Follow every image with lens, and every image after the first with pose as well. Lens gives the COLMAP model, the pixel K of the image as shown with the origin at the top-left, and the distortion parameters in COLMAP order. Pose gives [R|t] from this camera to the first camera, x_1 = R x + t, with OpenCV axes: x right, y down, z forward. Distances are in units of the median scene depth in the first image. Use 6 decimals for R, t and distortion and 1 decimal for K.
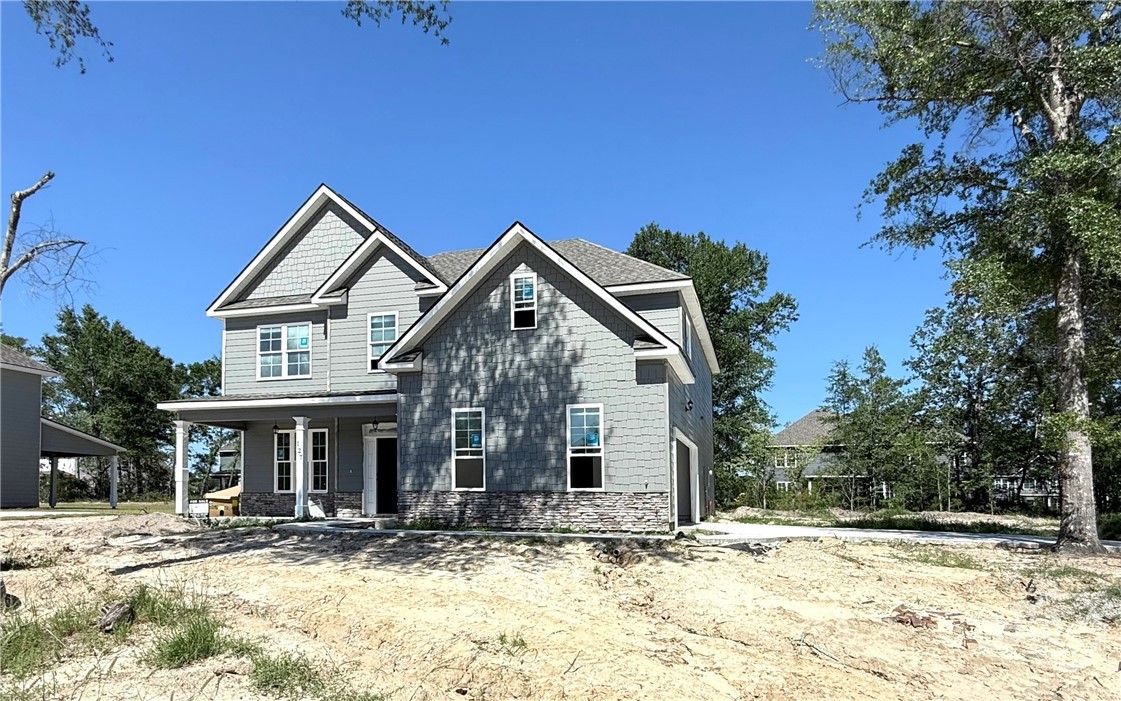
lens RADIAL K [[657.1, 0, 560.4], [0, 657.1, 488.2], [0, 0, 1]] dist [-0.000143, -0.000450]
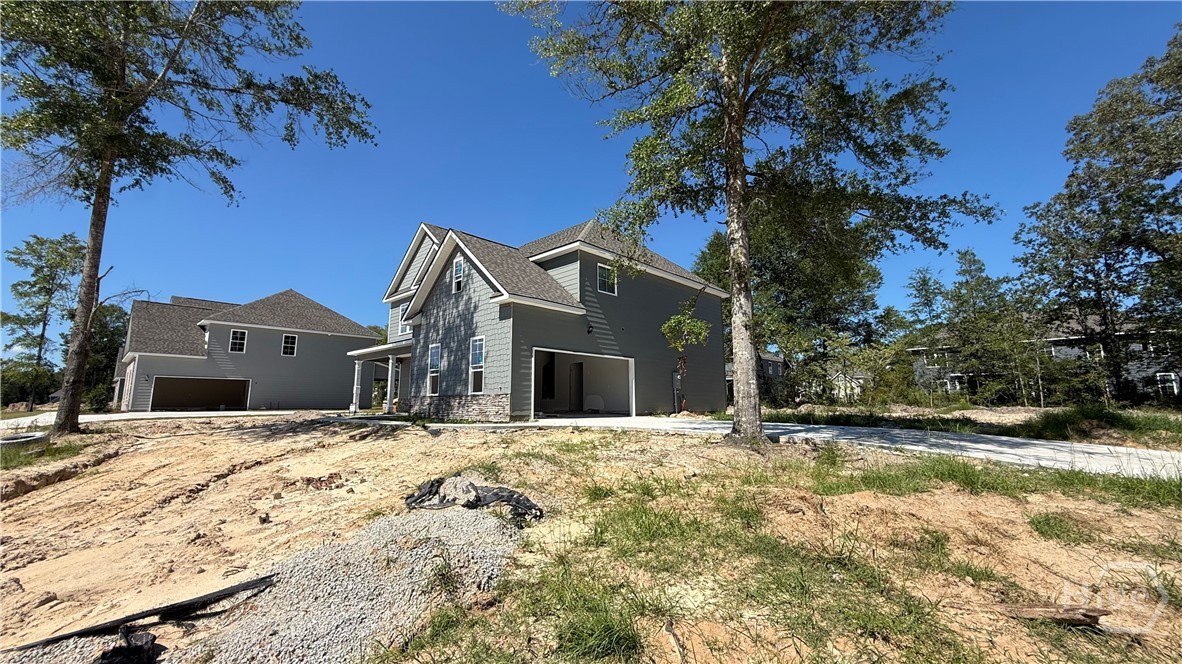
lens RADIAL K [[472.9, 0, 588.9], [0, 472.9, 339.2], [0, 0, 1]] dist [0.001021, -0.000038]
pose [[0.880850, -0.076113, -0.467238, 0.755260], [0.021376, 0.992378, -0.121361, 0.015115], [0.472914, 0.096913, 0.875763, 0.162396]]
